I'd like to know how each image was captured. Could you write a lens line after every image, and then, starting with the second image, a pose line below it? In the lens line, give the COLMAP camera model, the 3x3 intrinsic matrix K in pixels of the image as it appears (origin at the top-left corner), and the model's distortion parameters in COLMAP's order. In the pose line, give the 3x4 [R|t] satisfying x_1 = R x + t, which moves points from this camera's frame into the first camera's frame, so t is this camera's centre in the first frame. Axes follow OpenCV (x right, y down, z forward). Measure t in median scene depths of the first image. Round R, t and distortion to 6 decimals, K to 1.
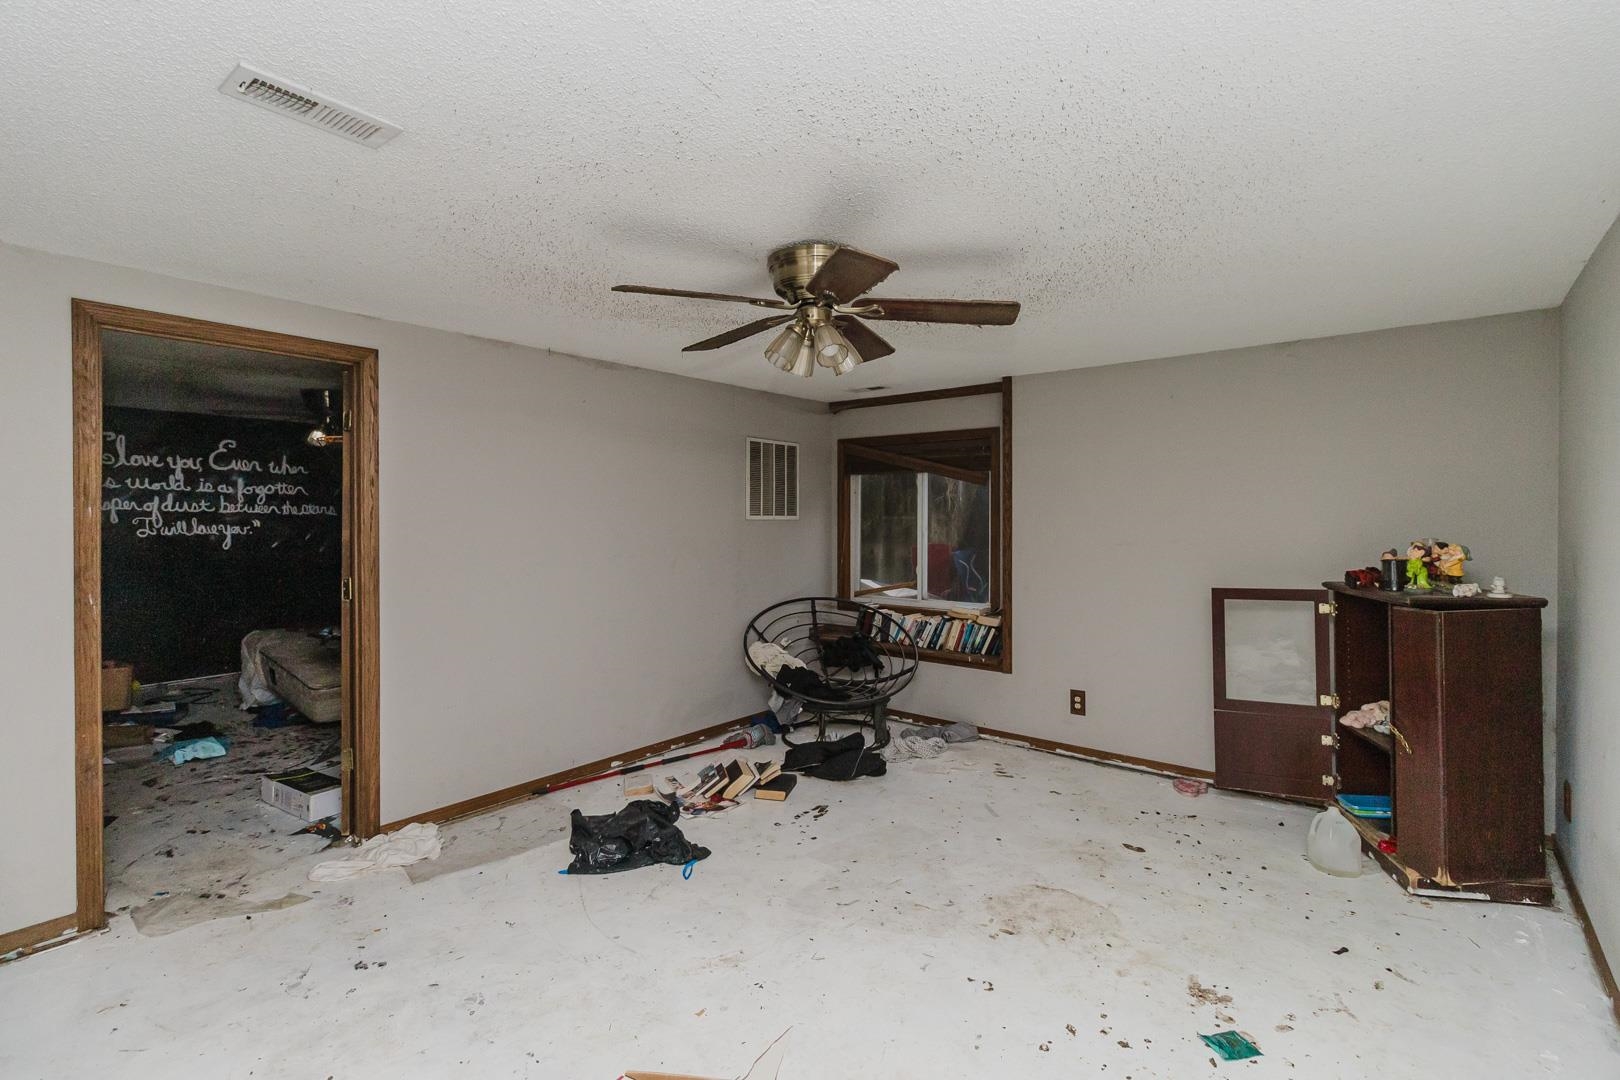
lens RADIAL K [[746.5, 0, 813.5], [0, 746.5, 525.9], [0, 0, 1]] dist [-0.002939, 0.000278]
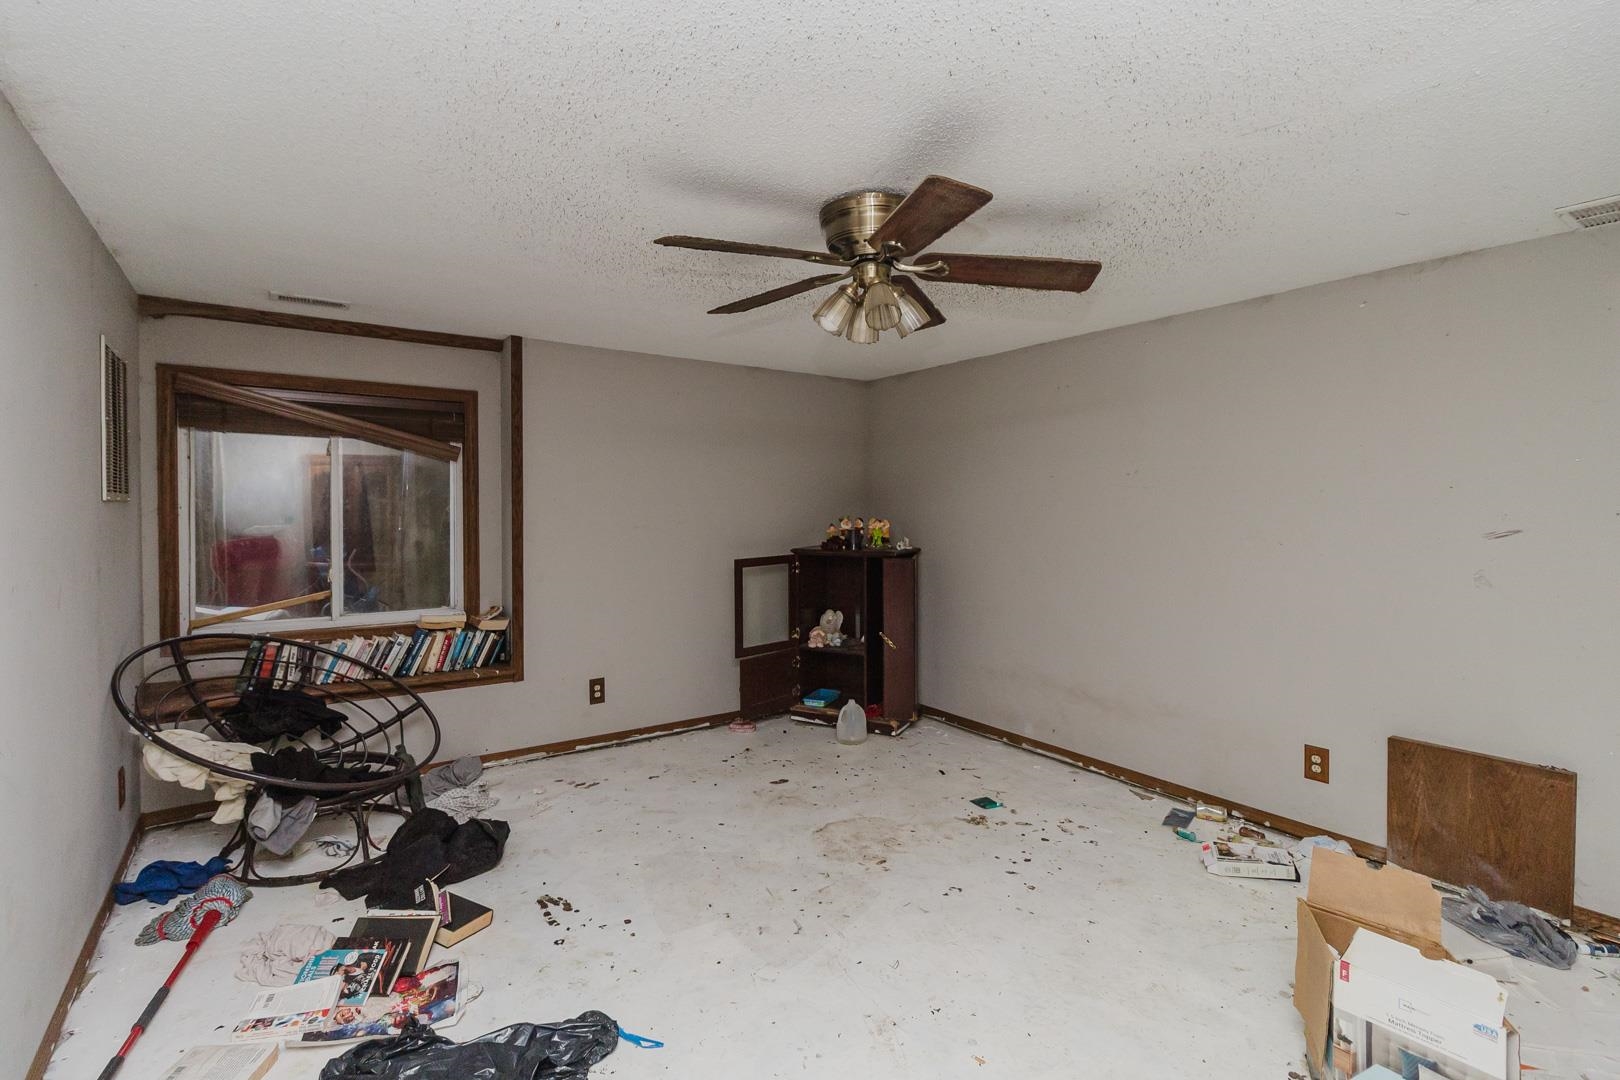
lens RADIAL K [[746.5, 0, 850.3], [0, 746.5, 516.9], [0, 0, 1]] dist [-0.002939, 0.000278]
pose [[0.266492, -0.019891, 0.963632, -0.478573], [0.004117, 0.999801, 0.019499, -0.007795], [-0.963828, -0.001229, 0.266521, 0.411200]]
